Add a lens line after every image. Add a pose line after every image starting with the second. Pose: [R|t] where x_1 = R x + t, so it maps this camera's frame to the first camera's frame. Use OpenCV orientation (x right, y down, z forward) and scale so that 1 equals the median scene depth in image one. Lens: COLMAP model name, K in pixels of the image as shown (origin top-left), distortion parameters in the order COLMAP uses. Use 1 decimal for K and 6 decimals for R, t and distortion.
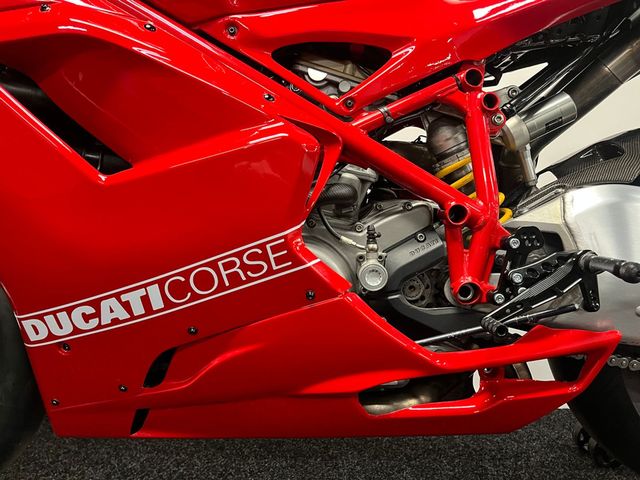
lens RADIAL K [[480.0, 0, 320.0], [0, 480.0, 240.0], [0, 0, 1]] dist [0.070709, -0.115997]
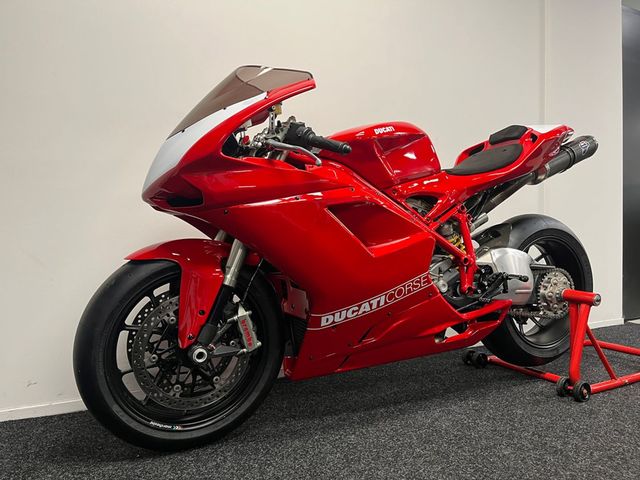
lens RADIAL K [[480.0, 0, 320.0], [0, 480.0, 240.0], [0, 0, 1]] dist [0.070709, -0.115997]
pose [[0.885821, -0.025380, 0.463332, -1.666965], [0.041944, 0.998795, -0.025479, -0.136396], [-0.462127, 0.042004, 0.885818, -1.004958]]
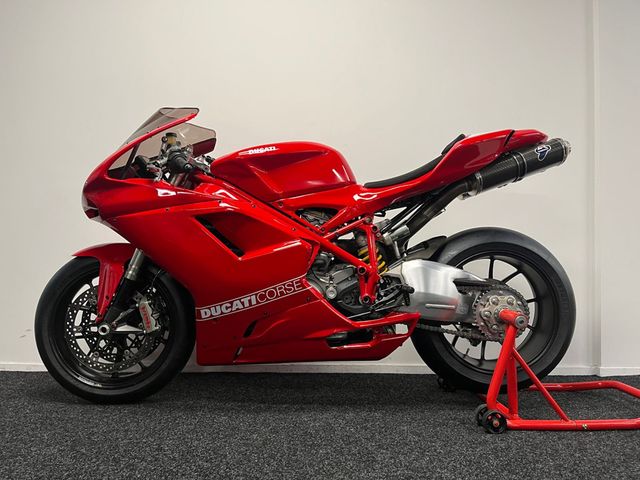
lens RADIAL K [[480.0, 0, 320.0], [0, 480.0, 240.0], [0, 0, 1]] dist [0.070709, -0.115997]
pose [[0.999561, 0.005974, 0.029036, -0.034544], [-0.003206, 0.995525, -0.094449, 0.031872], [-0.029470, 0.094314, 0.995106, -1.727083]]
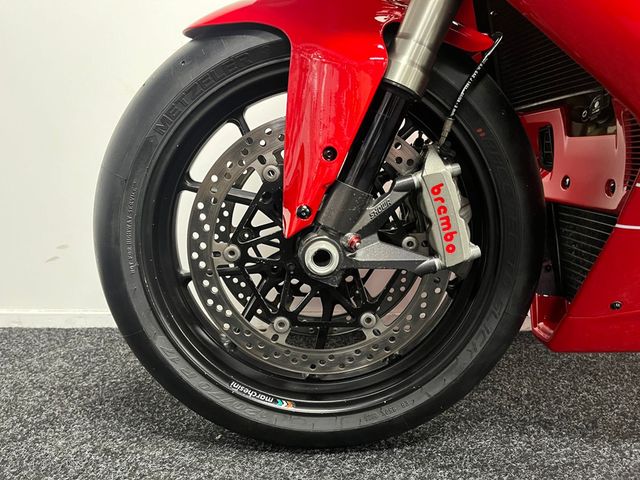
lens RADIAL K [[480.0, 0, 320.0], [0, 480.0, 240.0], [0, 0, 1]] dist [0.070709, -0.115997]
pose [[0.999950, 0.001290, 0.009867, -1.186700], [-0.002238, 0.995313, 0.096677, 0.171190], [-0.009696, -0.096694, 0.995267, 0.248252]]
